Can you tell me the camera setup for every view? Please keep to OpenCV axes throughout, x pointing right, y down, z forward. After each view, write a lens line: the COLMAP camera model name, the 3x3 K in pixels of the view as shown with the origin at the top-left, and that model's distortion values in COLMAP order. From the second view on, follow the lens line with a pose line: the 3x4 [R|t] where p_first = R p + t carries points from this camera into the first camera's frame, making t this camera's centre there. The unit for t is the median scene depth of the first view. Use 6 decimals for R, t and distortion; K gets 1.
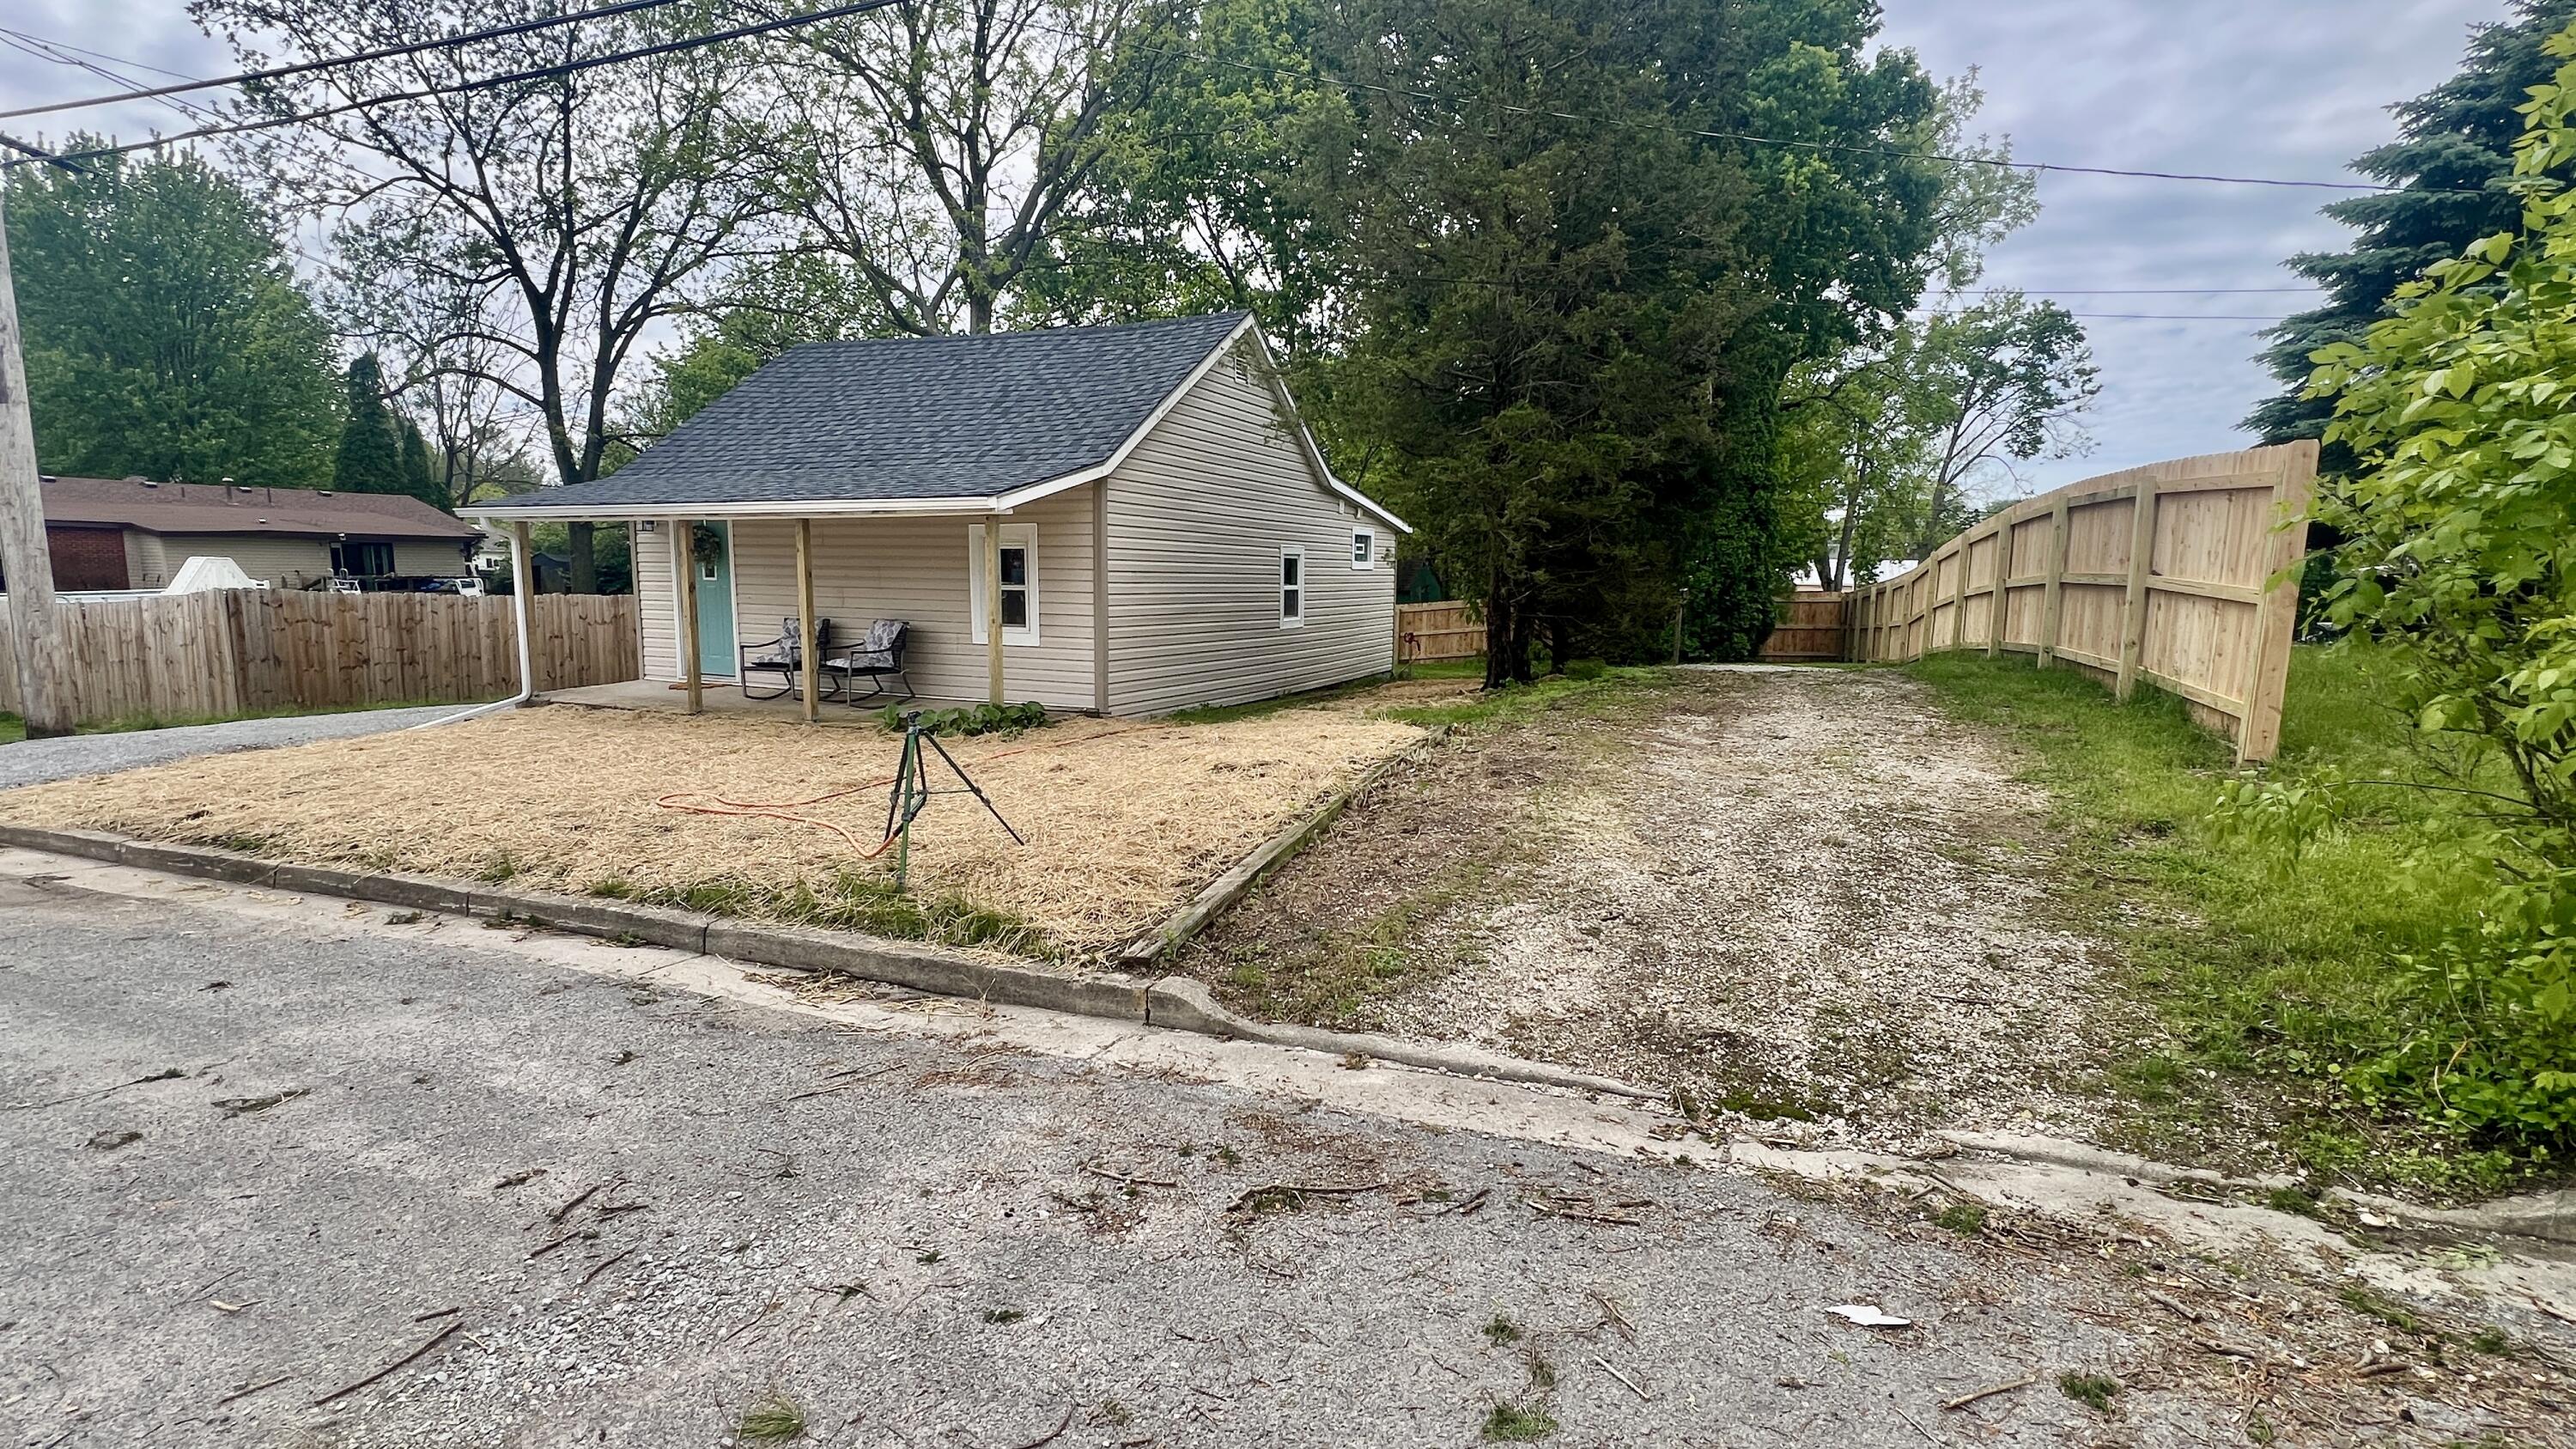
lens RADIAL K [[1156.5, 0, 1288.0], [0, 1156.5, 724.5], [0, 0, 1]] dist [-0.000046, -0.000131]
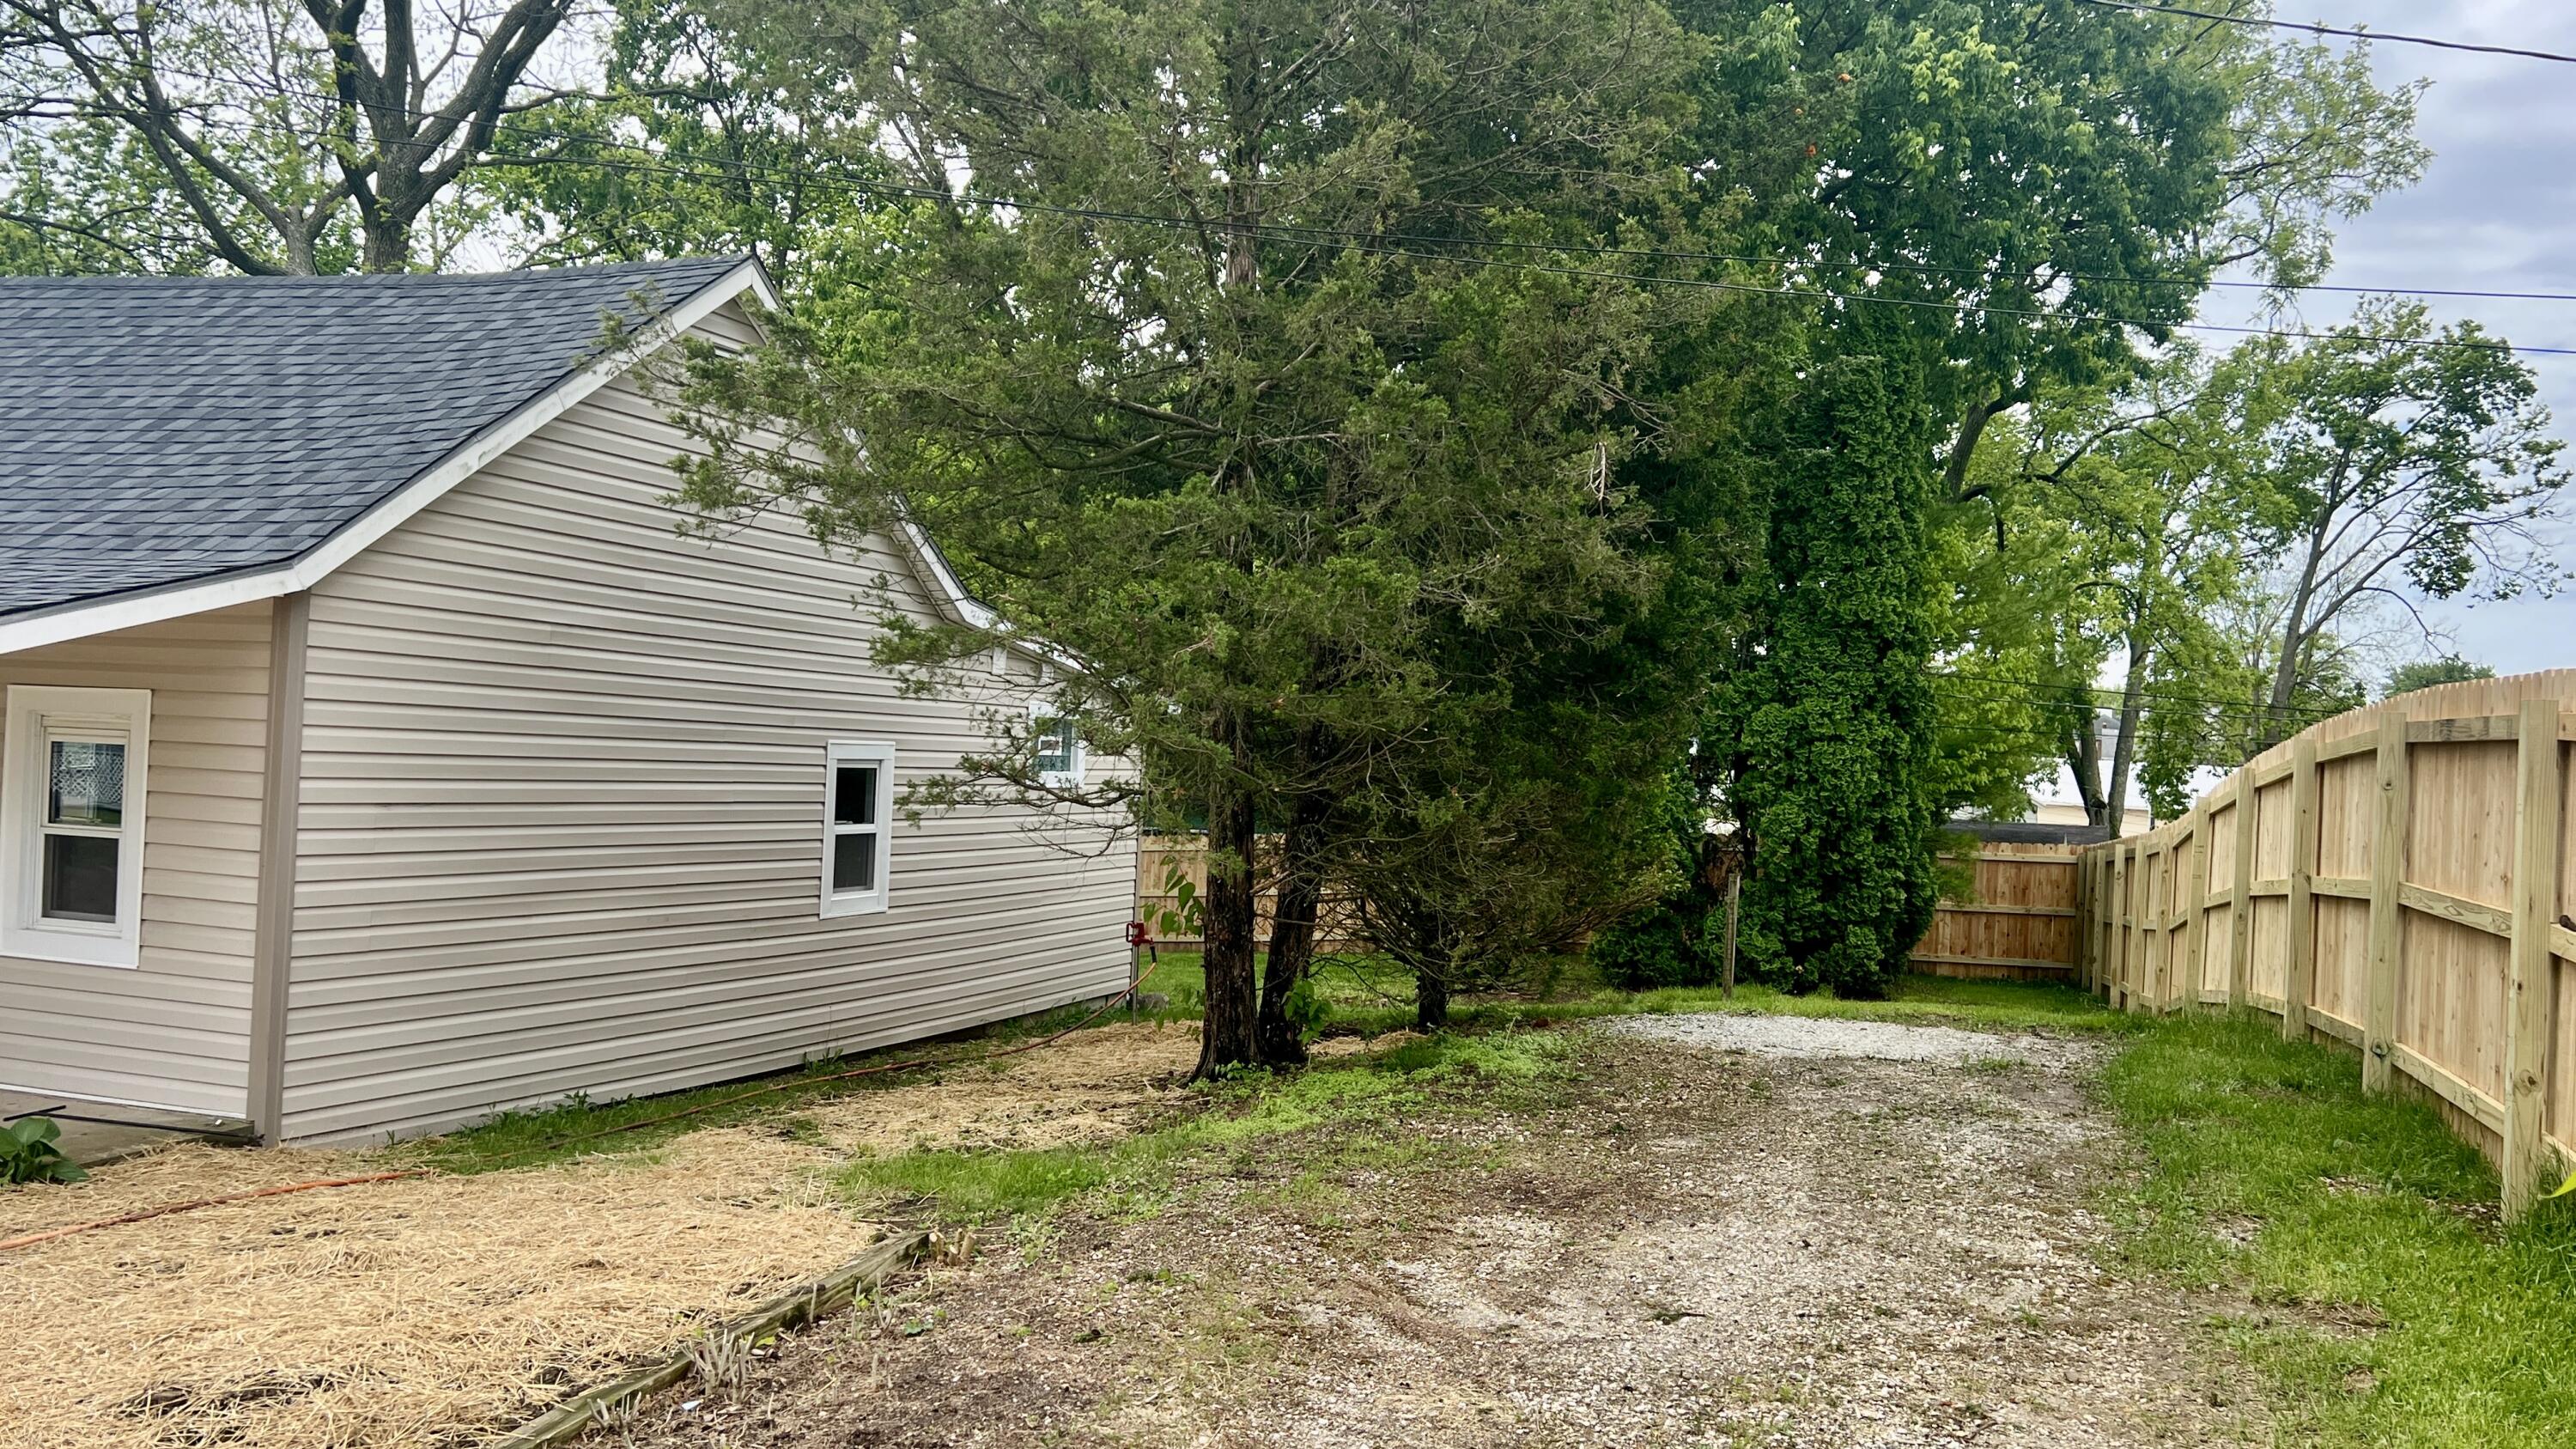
lens RADIAL K [[2118.8, 0, 1275.7], [0, 2118.8, 735.9], [0, 0, 1]] dist [0.051610, -0.055772]
pose [[0.997902, 0.035936, 0.053849, 0.078514], [-0.028387, 0.990449, -0.134928, -0.027579], [-0.058184, 0.133117, 0.989391, 0.080030]]
